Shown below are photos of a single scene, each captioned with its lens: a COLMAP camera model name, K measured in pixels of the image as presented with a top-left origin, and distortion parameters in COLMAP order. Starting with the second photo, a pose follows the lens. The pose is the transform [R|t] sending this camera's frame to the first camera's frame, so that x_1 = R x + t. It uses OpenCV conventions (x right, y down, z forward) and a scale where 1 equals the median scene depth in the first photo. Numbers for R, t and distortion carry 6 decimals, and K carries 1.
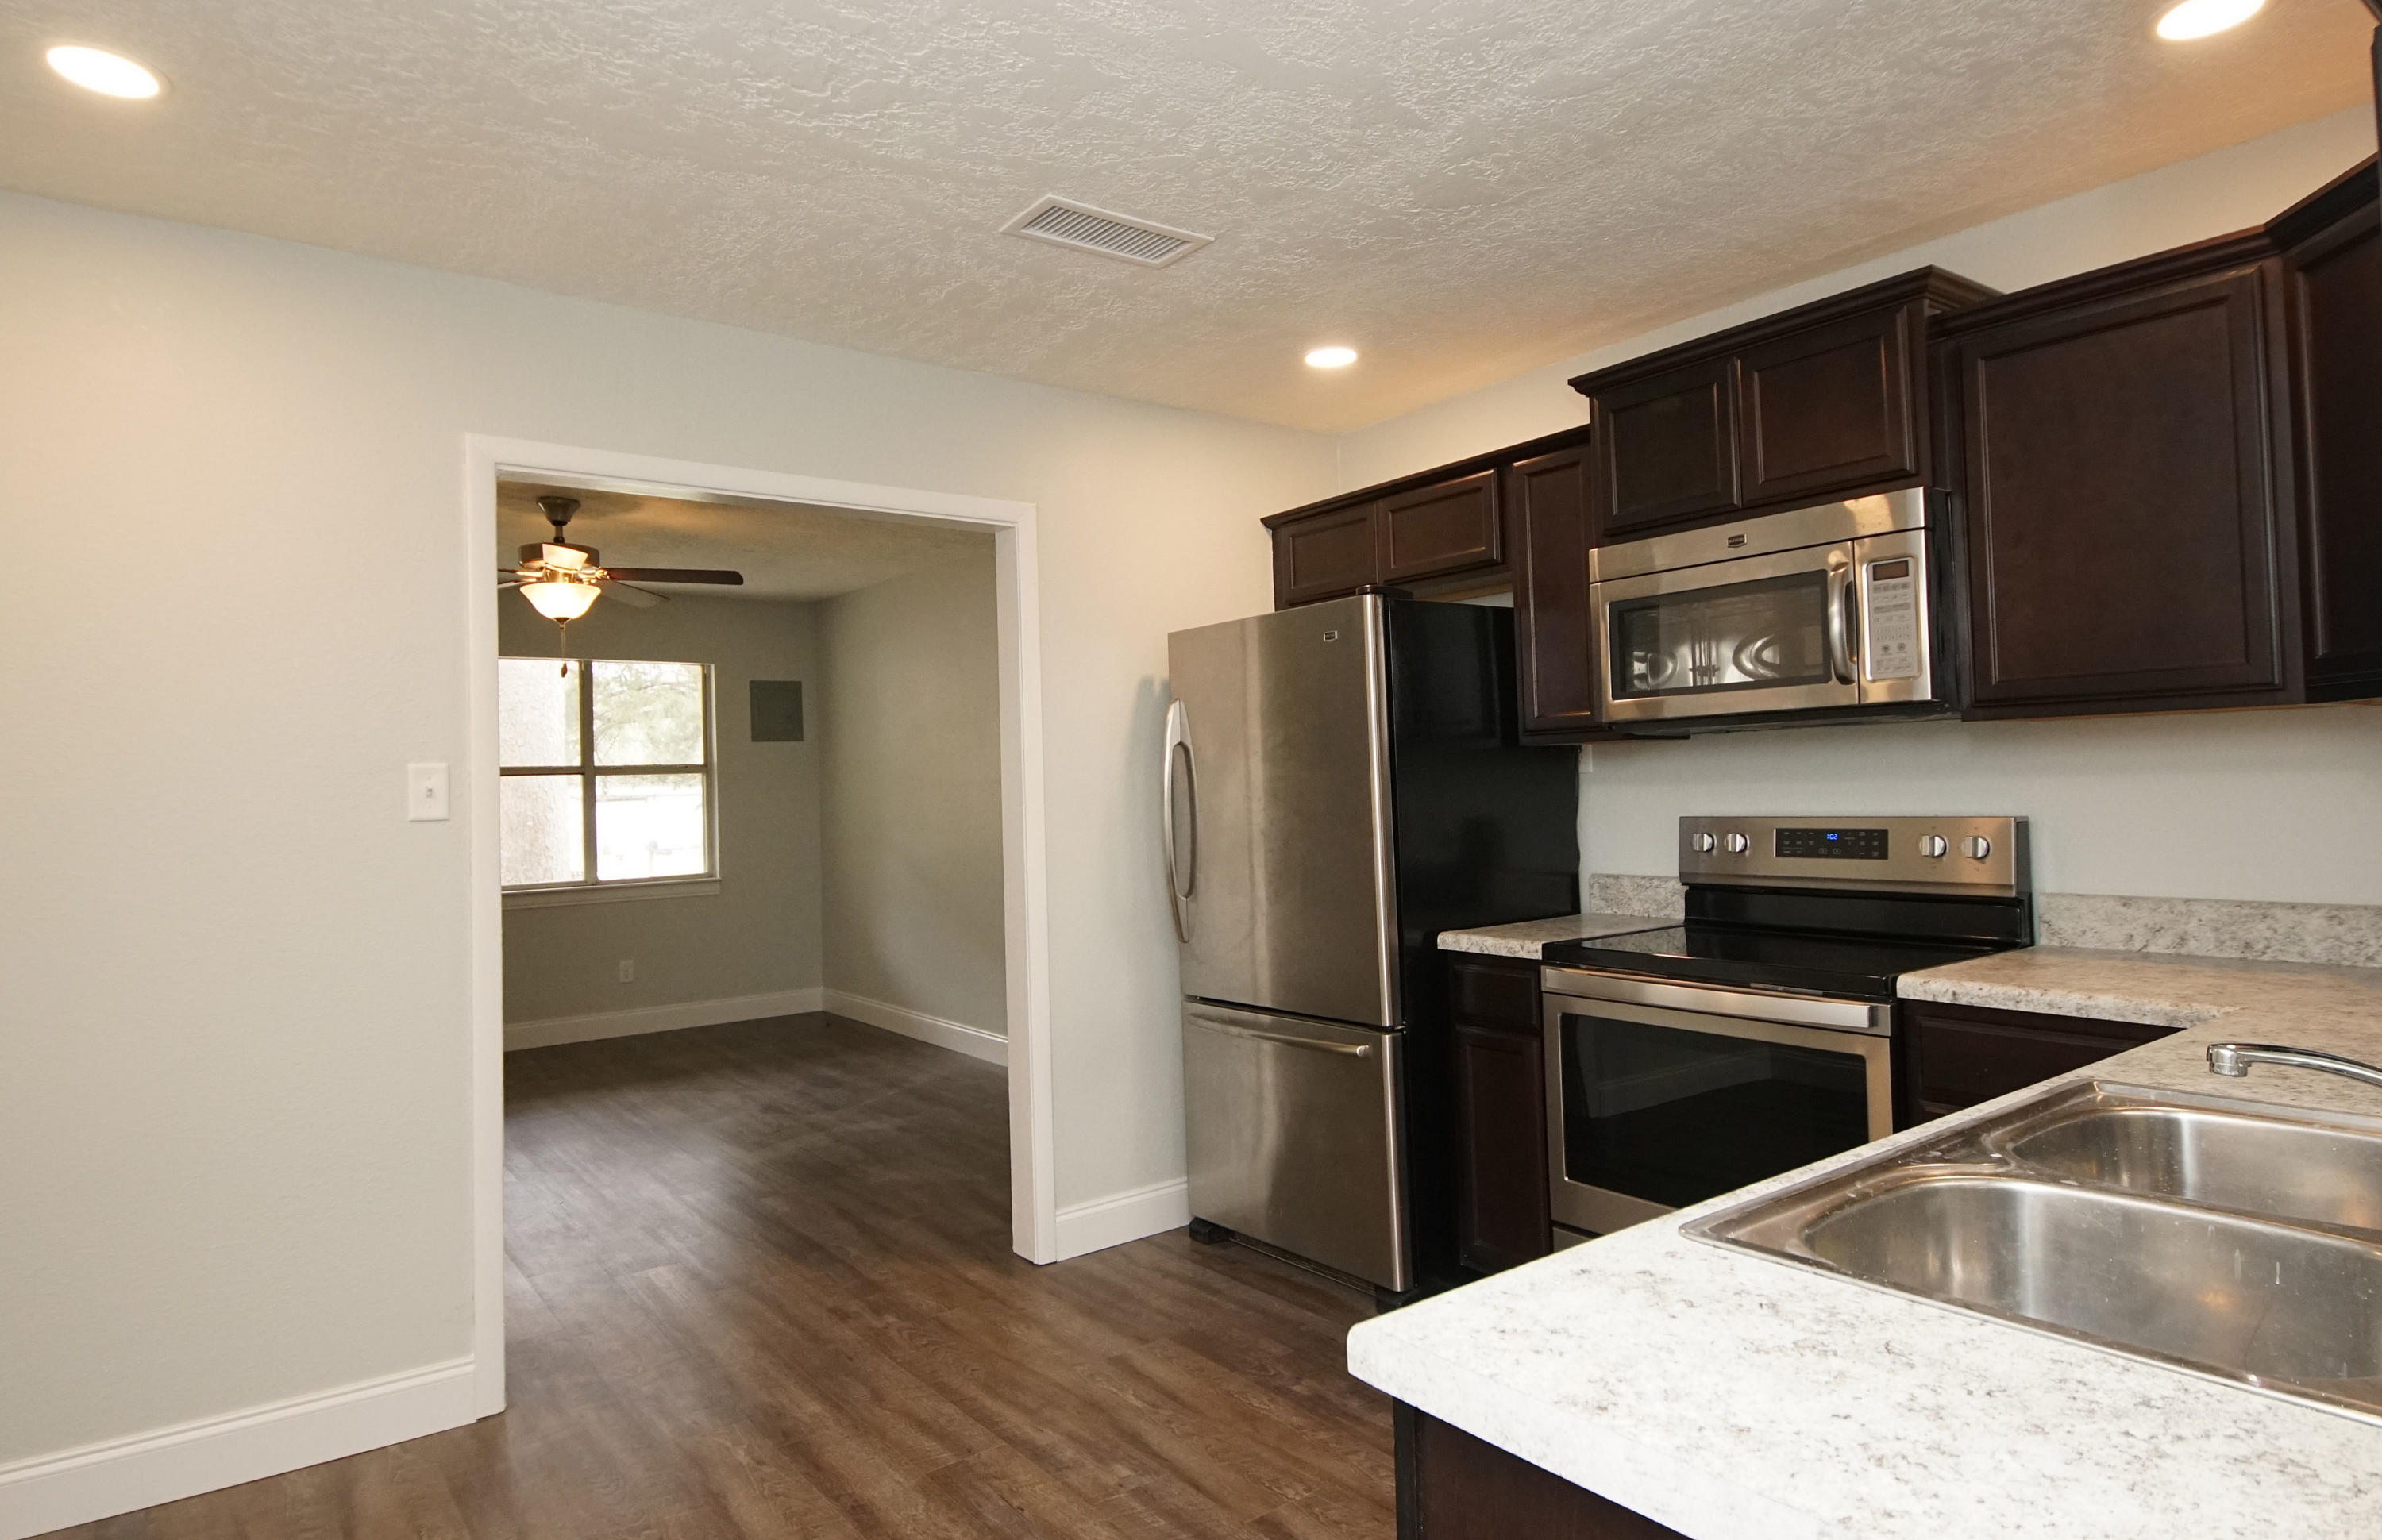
lens RADIAL K [[1336.5, 0, 1171.3], [0, 1336.5, 751.4], [0, 0, 1]] dist [0.035750, -0.035093]
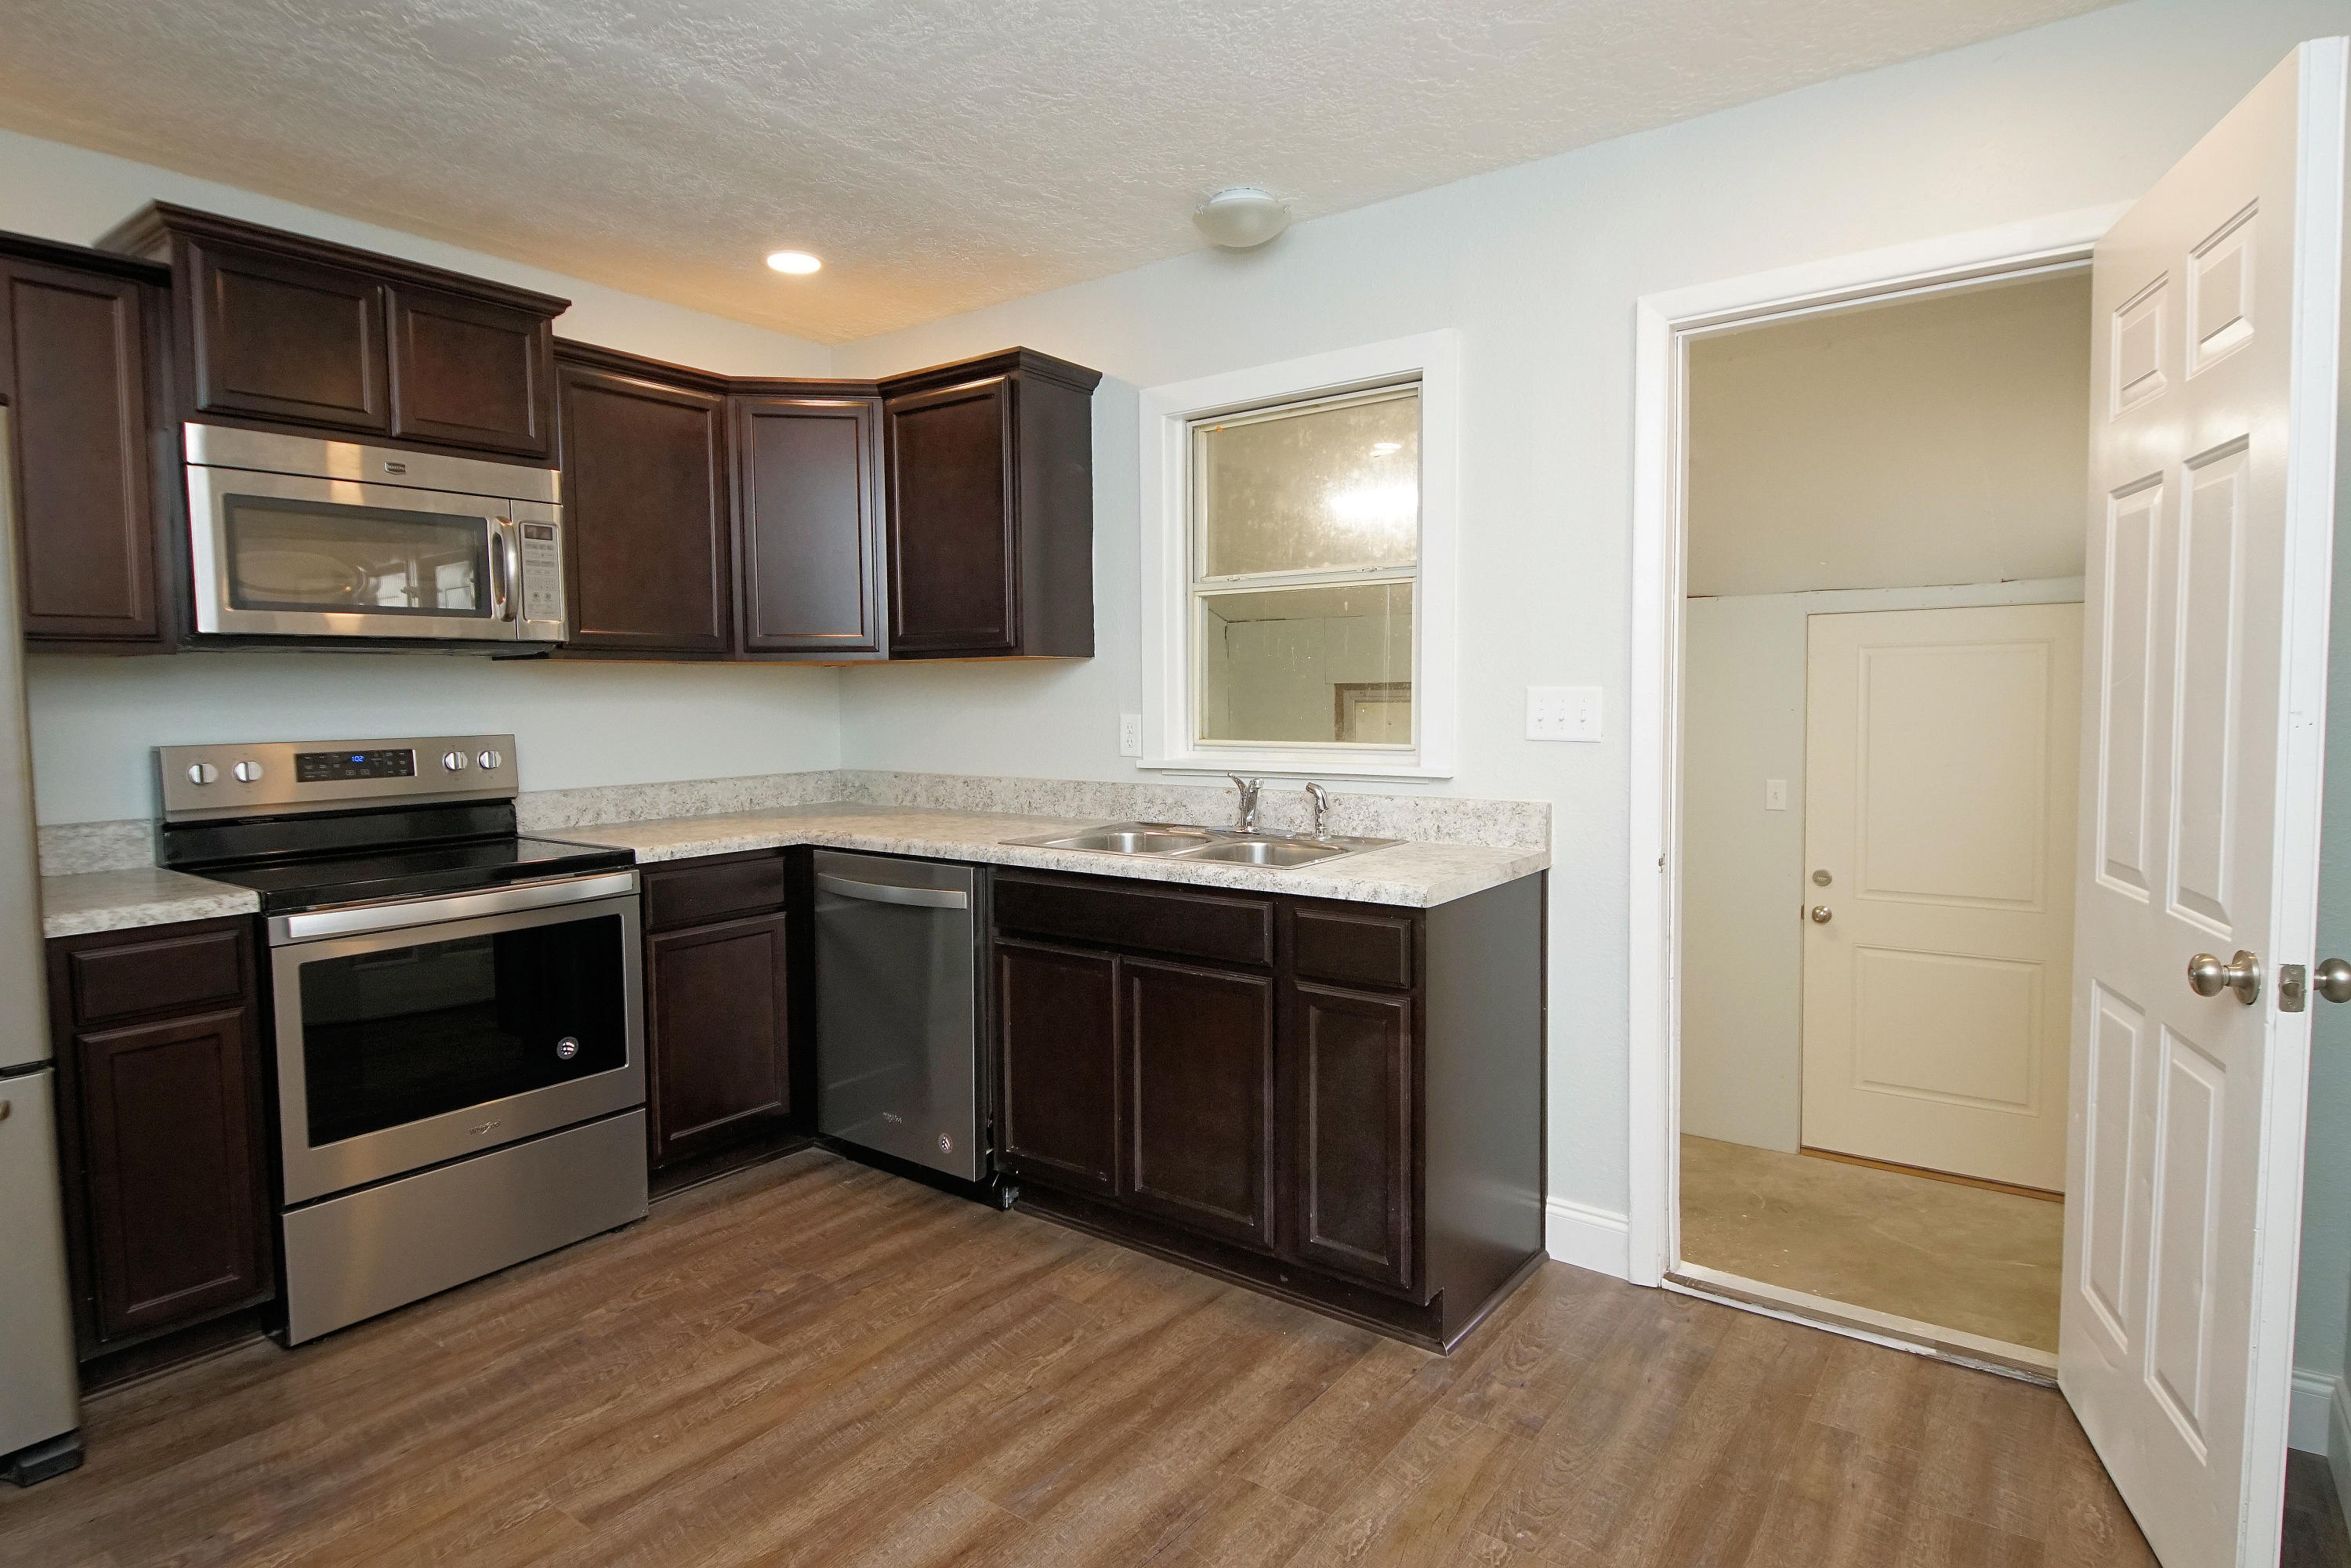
lens RADIAL K [[1255.7, 0, 1157.9], [0, 1255.7, 766.5], [0, 0, 1]] dist [0.039583, -0.036684]
pose [[-0.279970, -0.027362, 0.959619, -0.606466], [-0.007744, 0.999626, 0.026243, 0.036484], [-0.959977, -0.000084, -0.280077, 0.640771]]
